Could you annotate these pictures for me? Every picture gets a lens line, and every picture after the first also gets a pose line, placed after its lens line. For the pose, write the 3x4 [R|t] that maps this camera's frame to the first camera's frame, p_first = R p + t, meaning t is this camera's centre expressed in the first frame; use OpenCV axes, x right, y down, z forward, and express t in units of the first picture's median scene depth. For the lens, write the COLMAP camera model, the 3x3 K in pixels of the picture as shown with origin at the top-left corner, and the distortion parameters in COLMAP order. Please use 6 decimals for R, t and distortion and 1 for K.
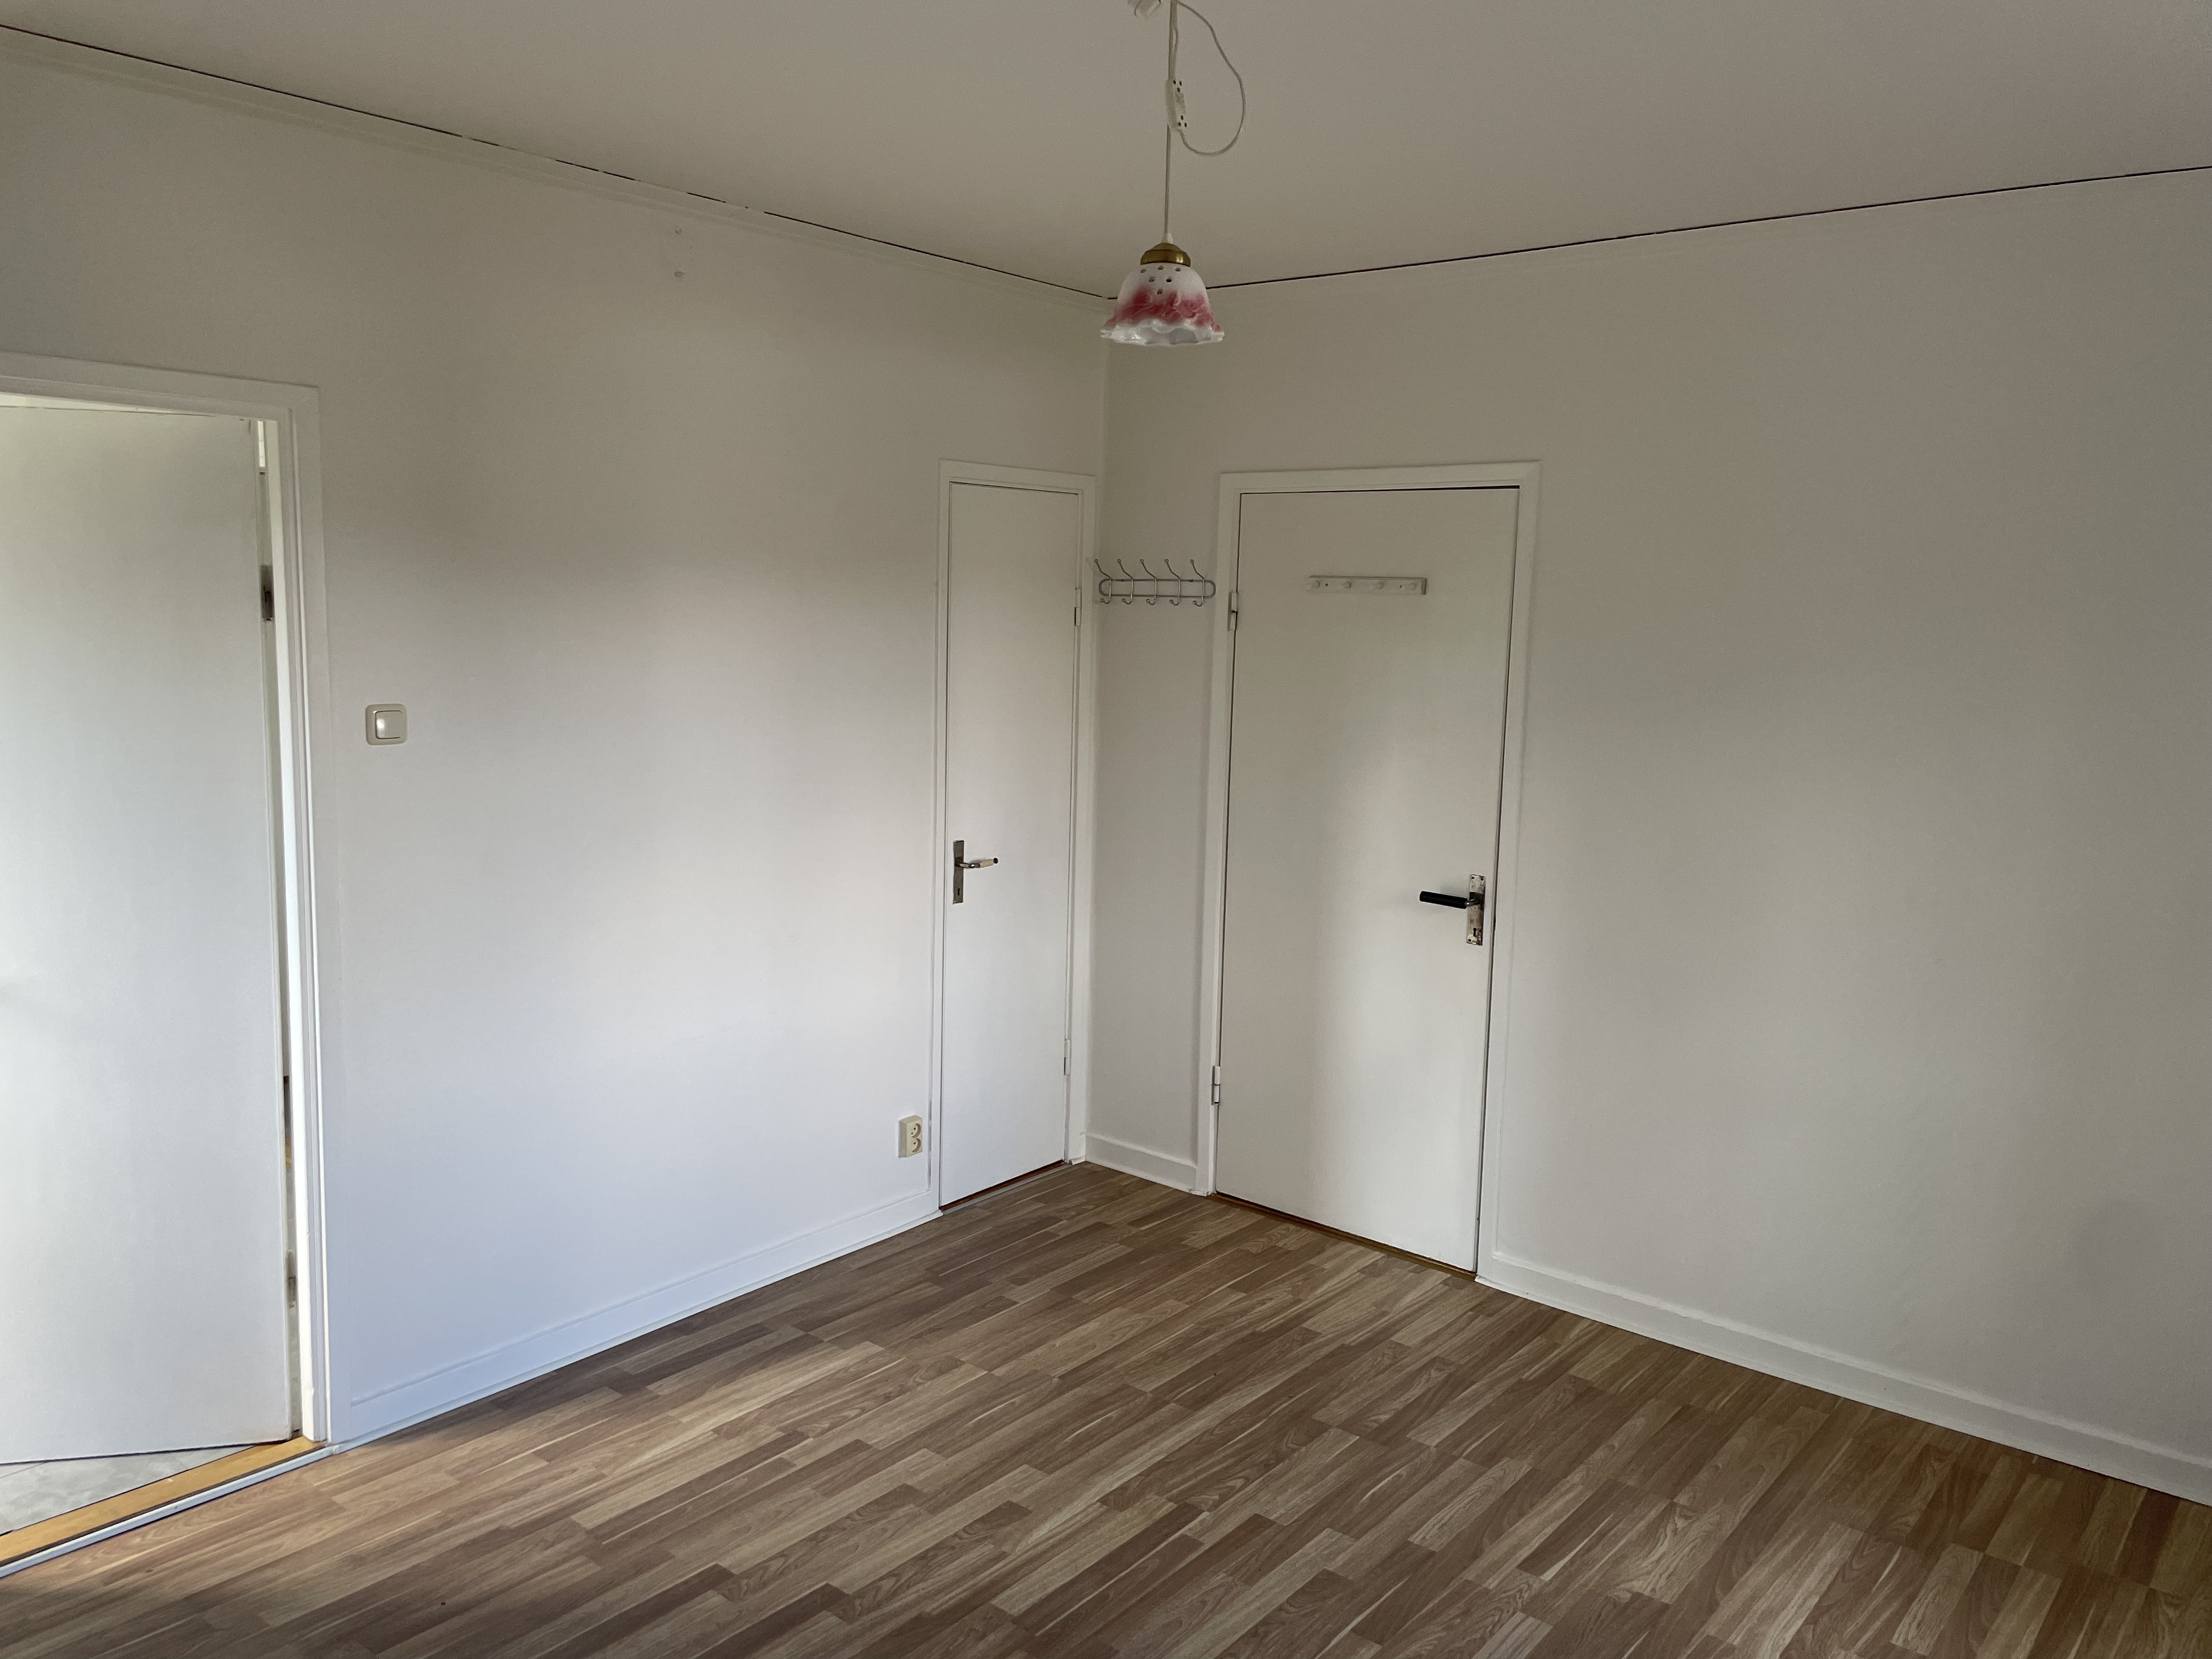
lens RADIAL K [[1683.0, 0, 1094.5], [0, 1683.0, 815.2], [0, 0, 1]] dist [0.049467, -0.049748]
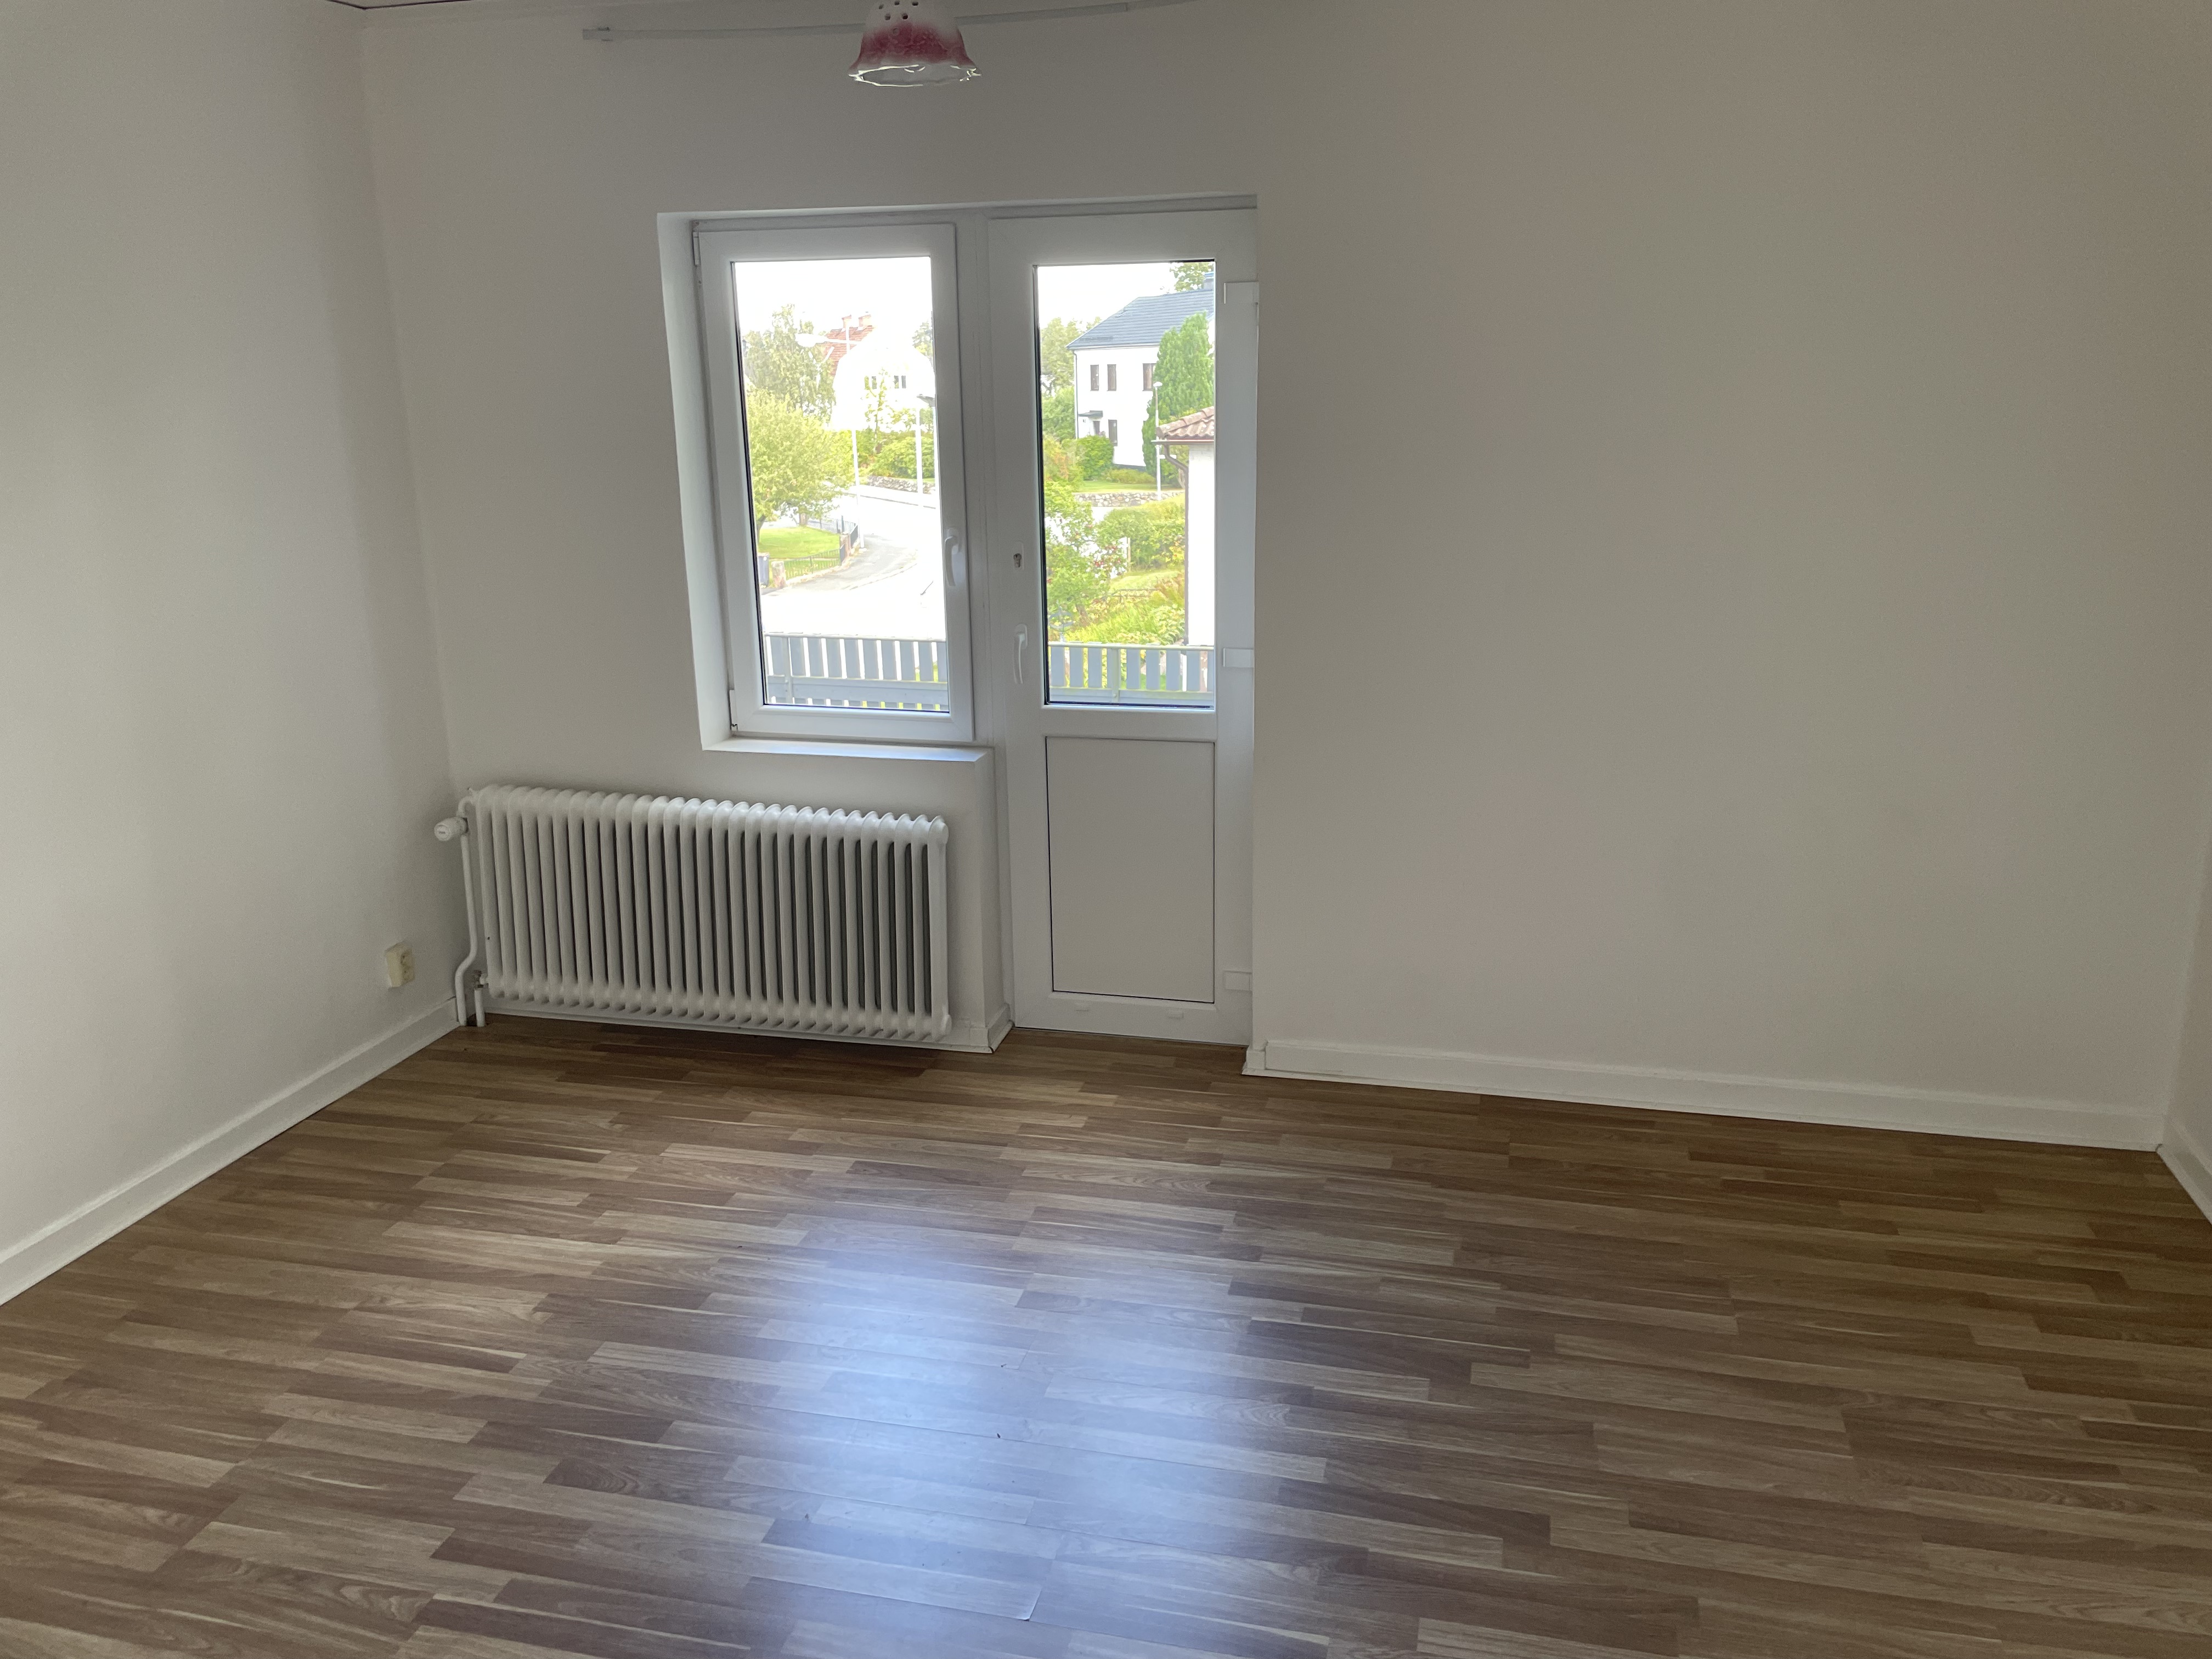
lens RADIAL K [[1683.0, 0, 1107.5], [0, 1683.0, 841.5], [0, 0, 1]] dist [0.049467, -0.049748]
pose [[-0.428071, -0.263132, 0.864590, -0.636272], [0.127797, 0.929437, 0.346142, -0.135963], [-0.894664, 0.258665, -0.364238, 0.906429]]
